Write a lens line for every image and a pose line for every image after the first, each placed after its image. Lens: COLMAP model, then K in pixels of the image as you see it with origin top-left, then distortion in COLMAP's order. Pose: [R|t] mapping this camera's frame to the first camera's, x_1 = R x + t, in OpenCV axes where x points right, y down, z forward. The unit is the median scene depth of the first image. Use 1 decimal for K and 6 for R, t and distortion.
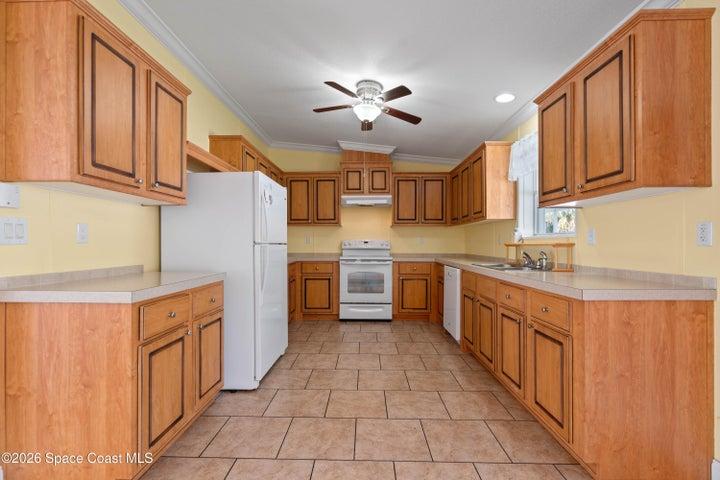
lens RADIAL K [[326.6, 0, 357.3], [0, 326.6, 243.1], [0, 0, 1]] dist [-0.004486, 0.002367]
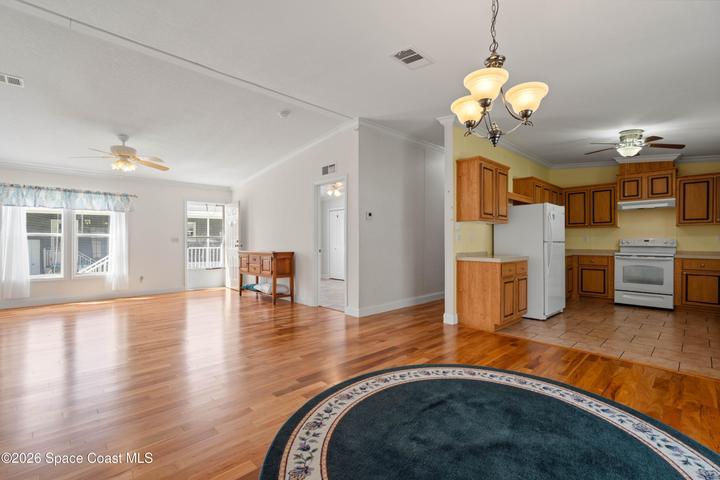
lens RADIAL K [[326.6, 0, 359.6], [0, 326.6, 240.3], [0, 0, 1]] dist [-0.004486, 0.002367]
pose [[0.708978, -0.001145, -0.705229, 0.175612], [-0.000384, 0.999998, -0.002009, -0.002041], [0.705230, 0.001695, 0.708976, -0.739325]]
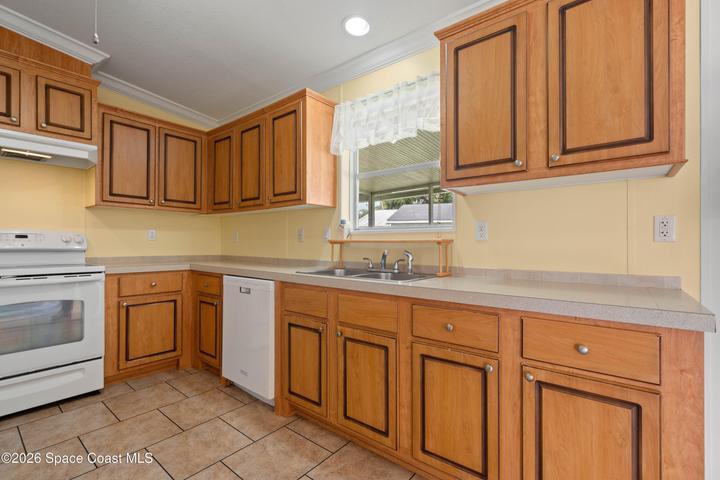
lens RADIAL K [[326.6, 0, 362.7], [0, 326.6, 242.6], [0, 0, 1]] dist [-0.004486, 0.002367]
pose [[0.606466, 0.002405, 0.795105, -0.070587], [-0.004686, 0.999989, 0.000549, 0.006076], [-0.795095, -0.004059, 0.606471, 0.491488]]
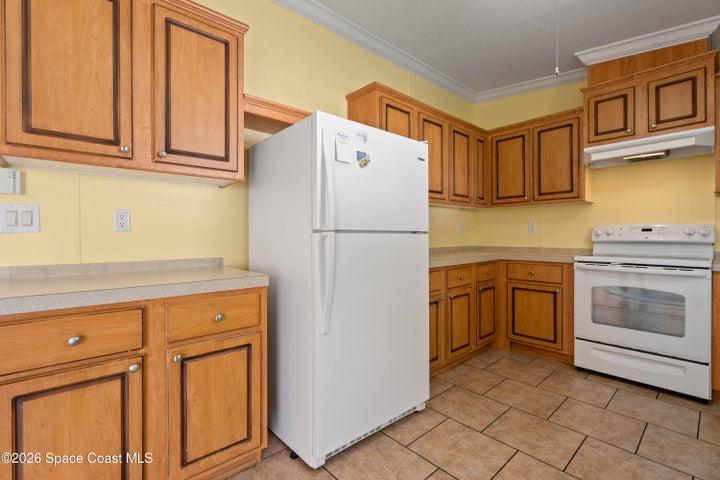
lens RADIAL K [[326.6, 0, 360.2], [0, 326.6, 236.0], [0, 0, 1]] dist [-0.004486, 0.002367]
pose [[0.686097, -0.001989, -0.727507, 0.135965], [0.004430, 0.999989, 0.001444, 0.007156], [0.727497, -0.004214, 0.686098, 0.455676]]
